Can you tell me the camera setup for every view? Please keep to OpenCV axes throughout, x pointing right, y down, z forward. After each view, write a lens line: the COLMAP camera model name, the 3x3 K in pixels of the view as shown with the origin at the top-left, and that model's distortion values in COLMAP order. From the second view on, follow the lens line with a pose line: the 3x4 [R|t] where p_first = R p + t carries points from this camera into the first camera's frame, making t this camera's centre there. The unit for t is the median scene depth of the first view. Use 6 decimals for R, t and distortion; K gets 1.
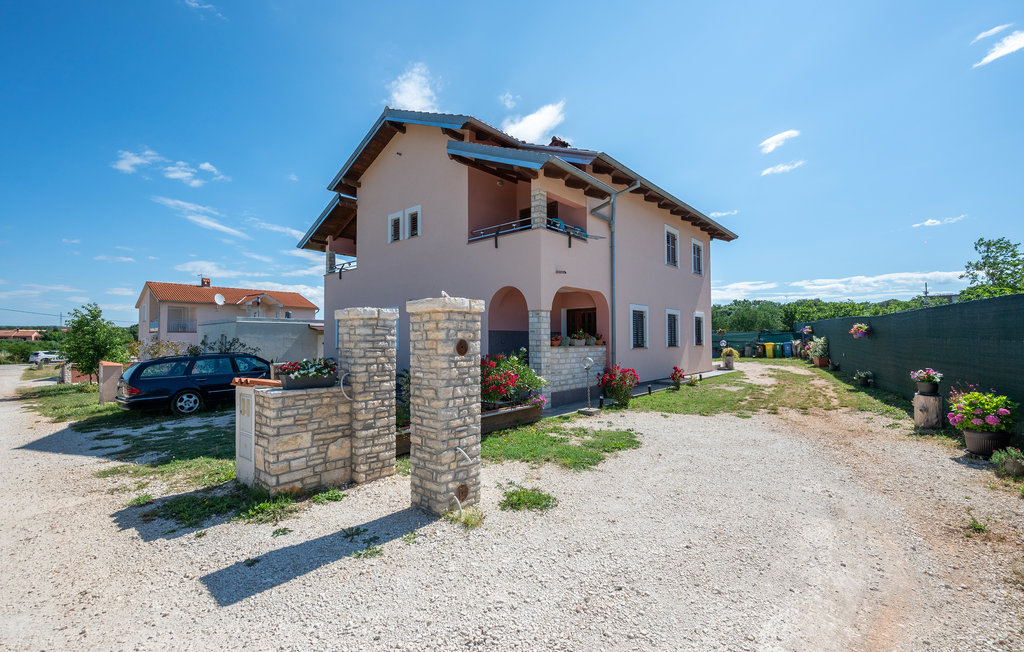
lens RADIAL K [[444.7, 0, 511.6], [0, 444.7, 328.9], [0, 0, 1]] dist [-0.000356, -0.000010]
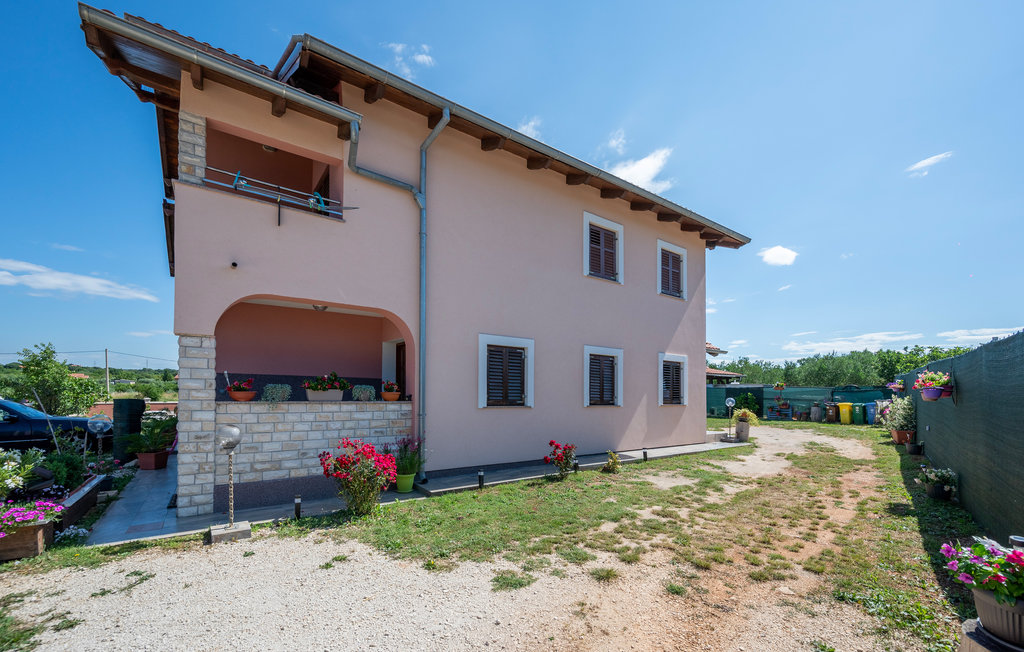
lens RADIAL K [[426.9, 0, 519.7], [0, 426.9, 379.7], [0, 0, 1]] dist [-0.000846, -0.000088]
pose [[0.976610, 0.017554, -0.214299, 0.336450], [-0.017594, 0.999844, 0.001719, 0.003305], [0.214296, 0.002092, 0.976767, 0.334812]]
